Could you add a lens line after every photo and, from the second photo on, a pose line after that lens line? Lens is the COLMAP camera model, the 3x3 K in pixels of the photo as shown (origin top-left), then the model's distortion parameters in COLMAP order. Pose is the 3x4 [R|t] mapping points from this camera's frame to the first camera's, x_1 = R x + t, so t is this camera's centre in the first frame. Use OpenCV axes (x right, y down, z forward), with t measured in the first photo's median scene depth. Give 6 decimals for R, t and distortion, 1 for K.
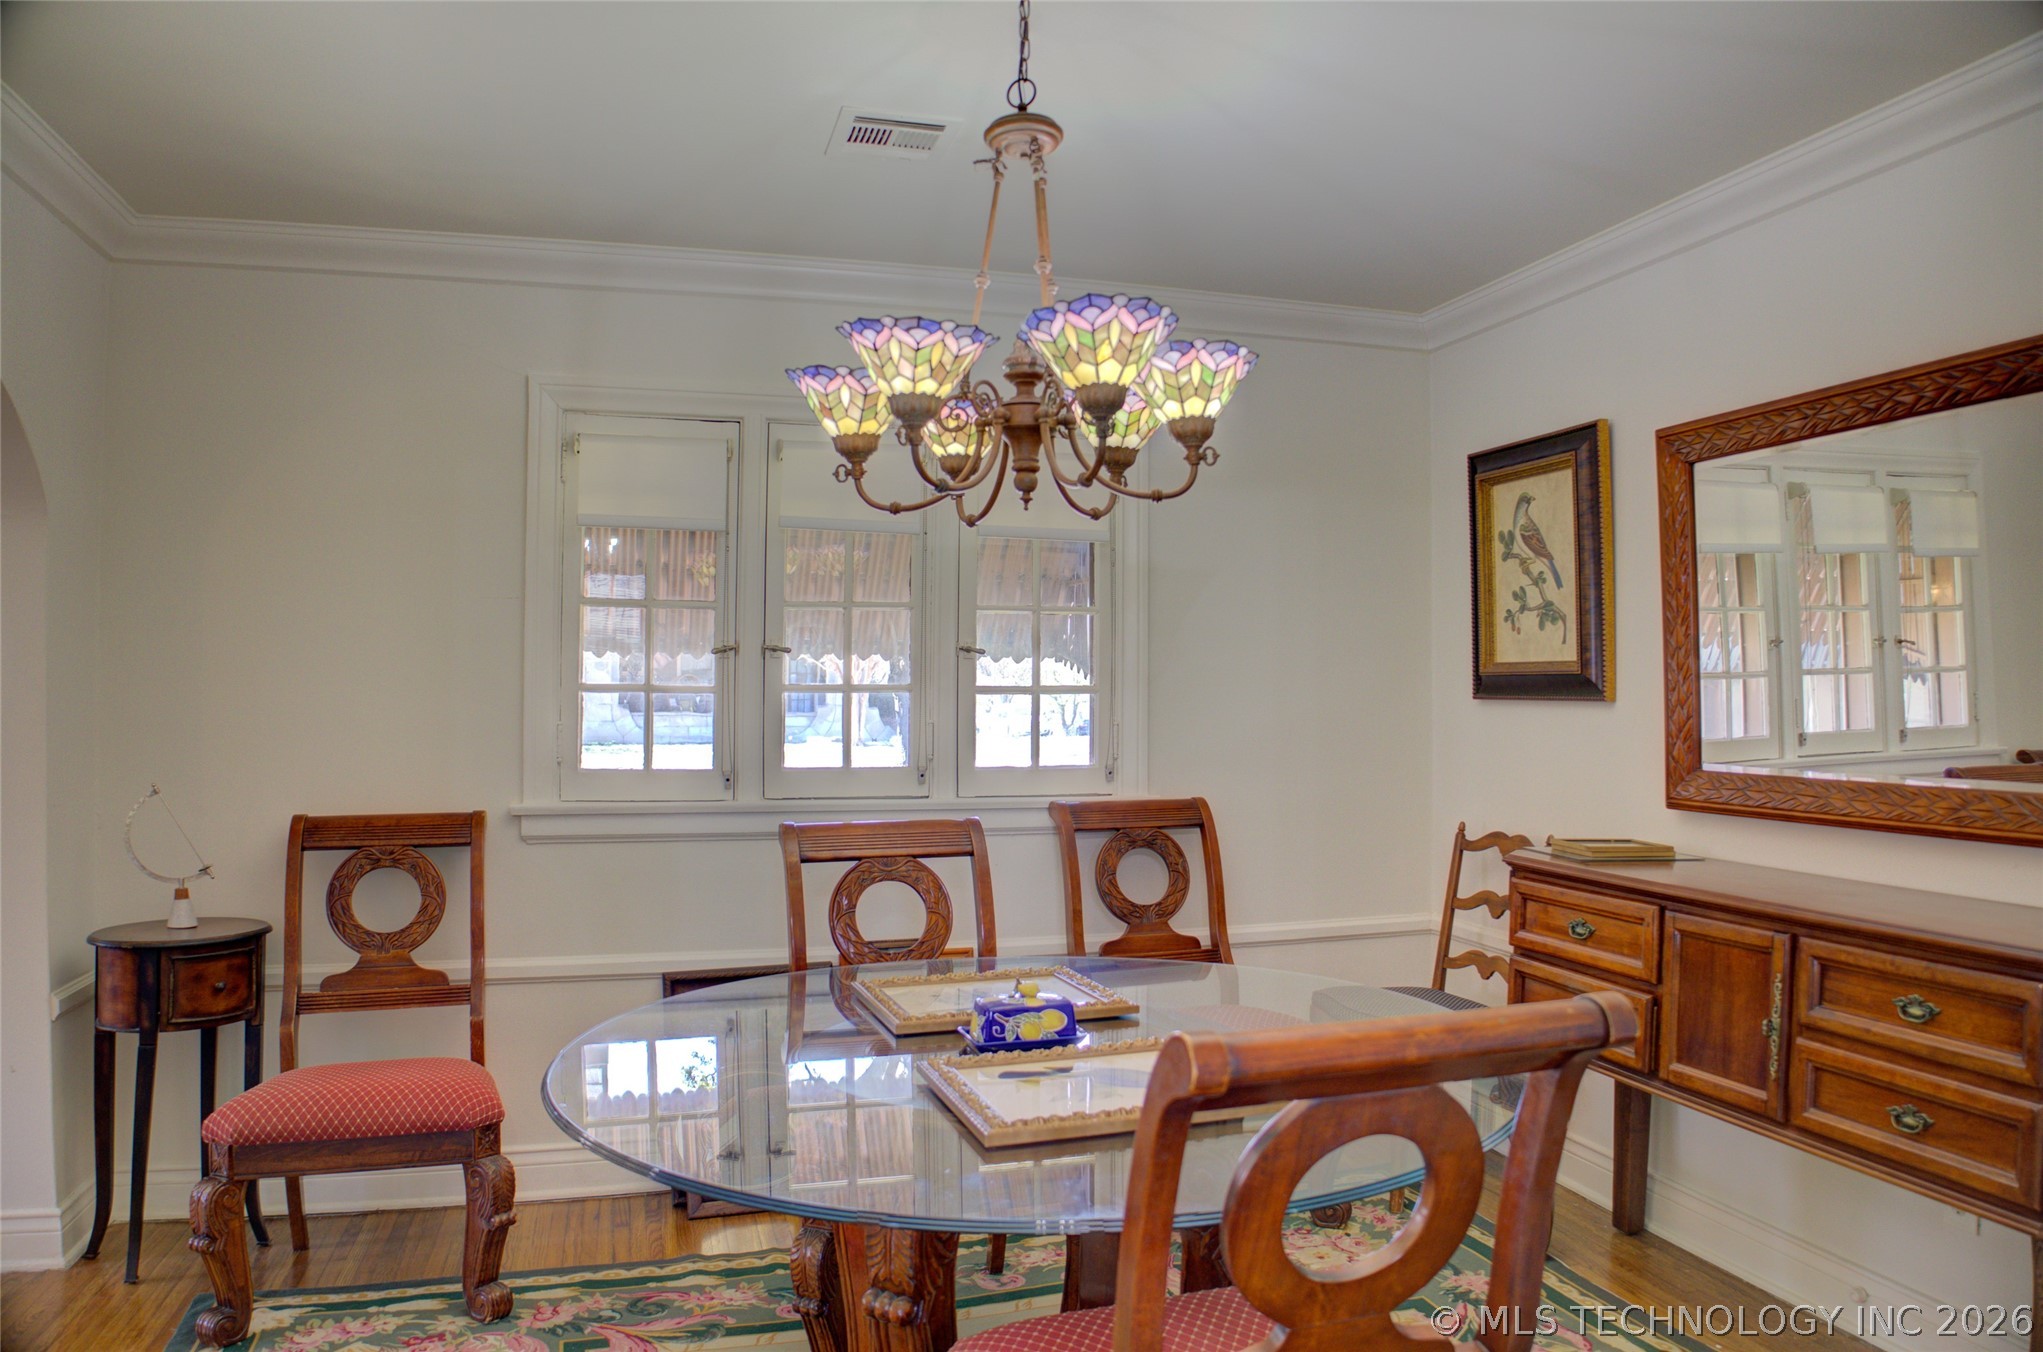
lens RADIAL K [[1385.8, 0, 1021.5], [0, 1385.8, 676.0], [0, 0, 1]] dist [-0.122810, 0.050484]
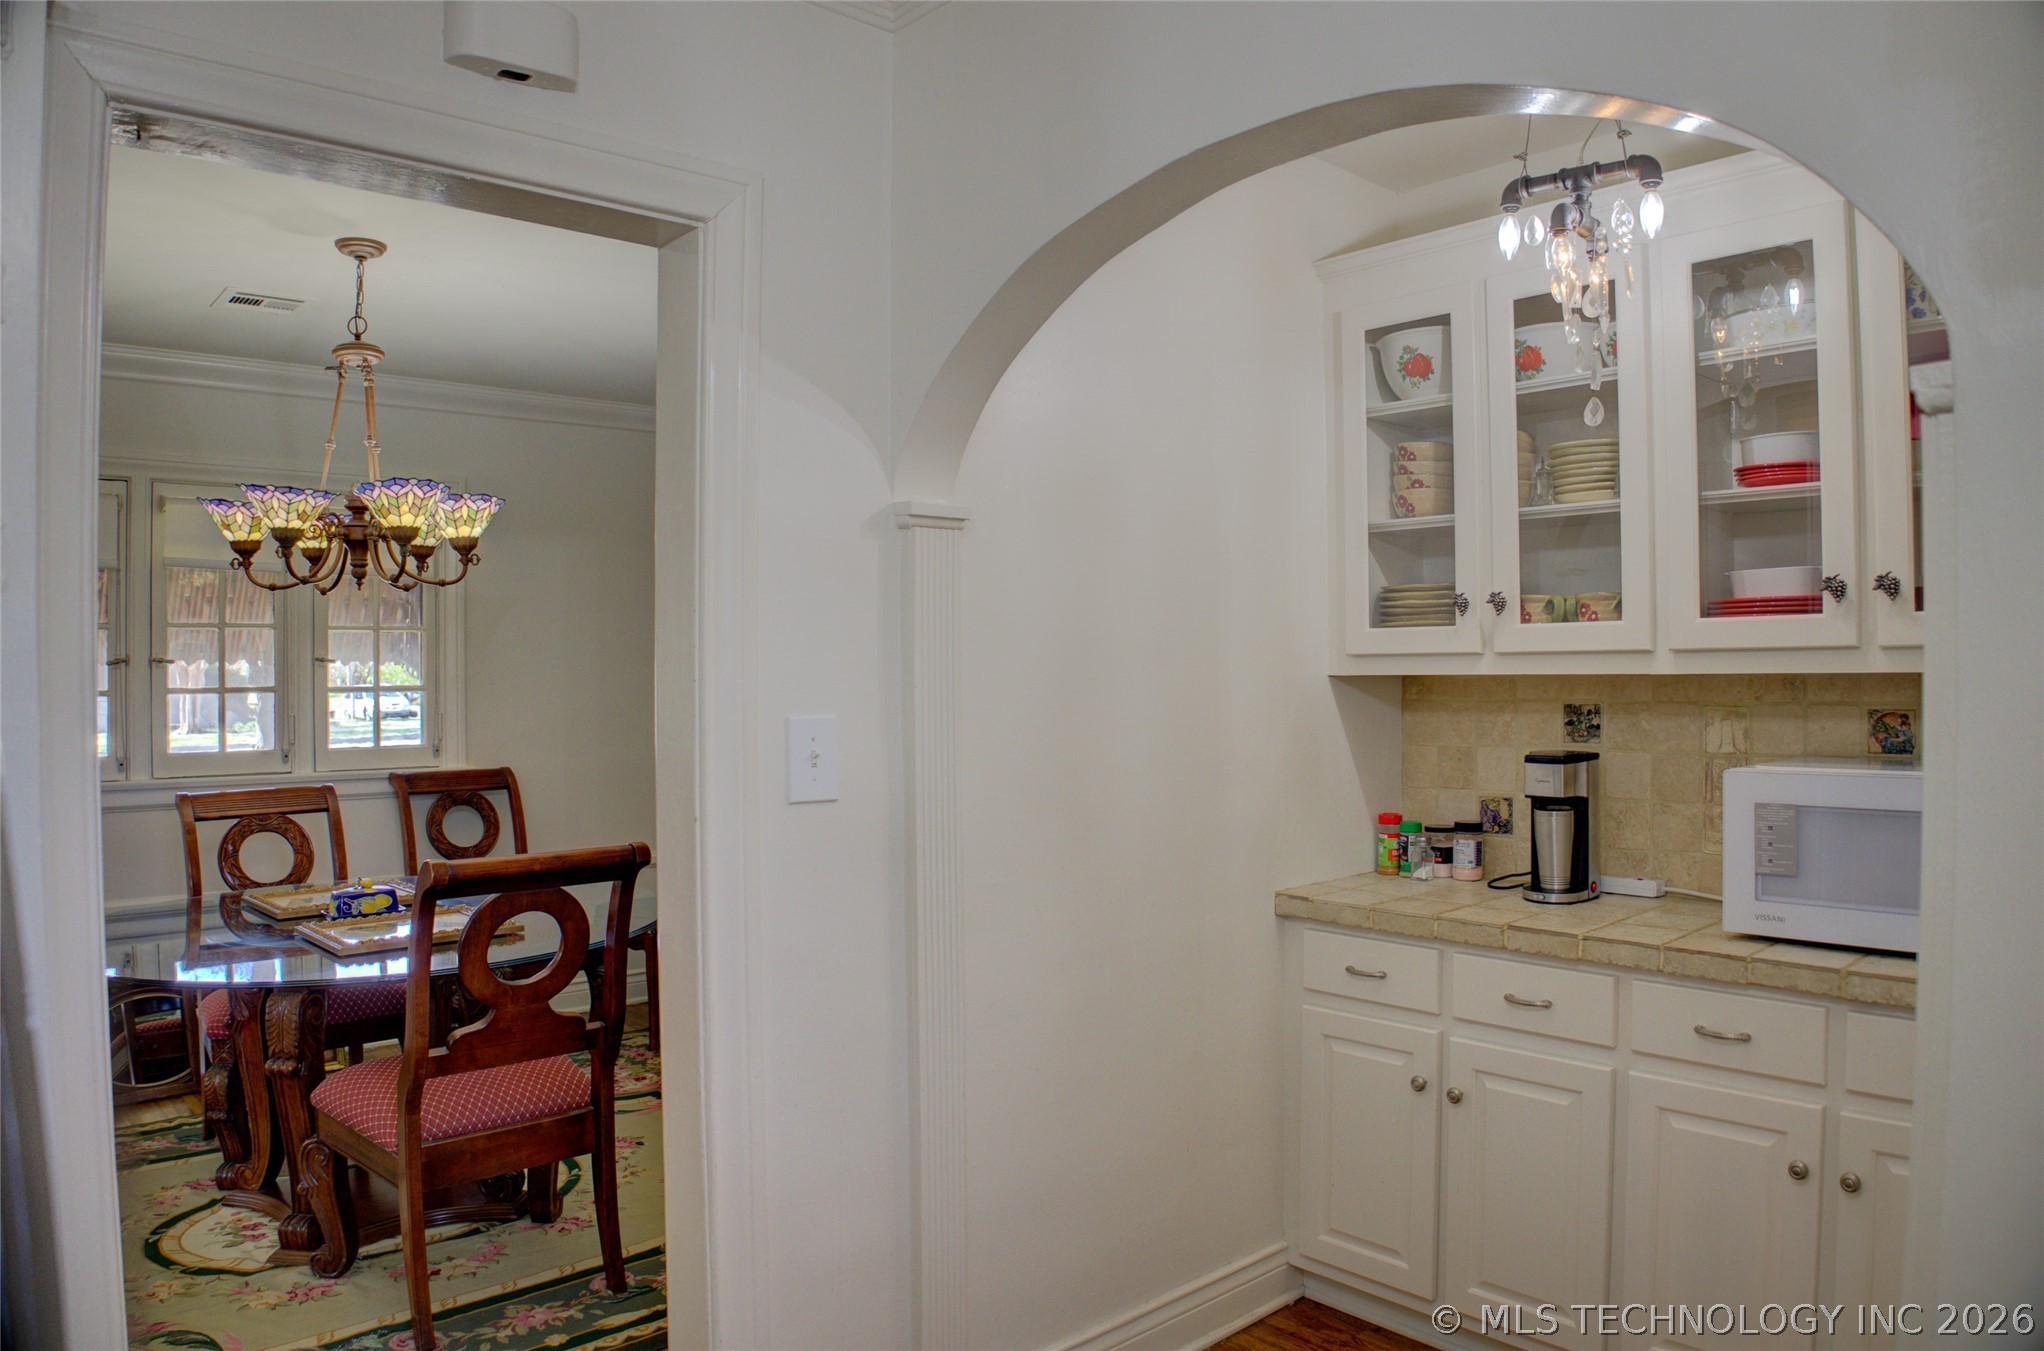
lens RADIAL K [[1386.5, 0, 1022.0], [0, 1386.5, 675.5], [0, 0, 1]] dist [-0.122810, 0.050484]
pose [[0.903776, -0.012069, 0.427836, 0.027345], [0.004125, 0.999802, 0.019490, -0.045617], [-0.427987, -0.015850, 0.903646, -0.767188]]
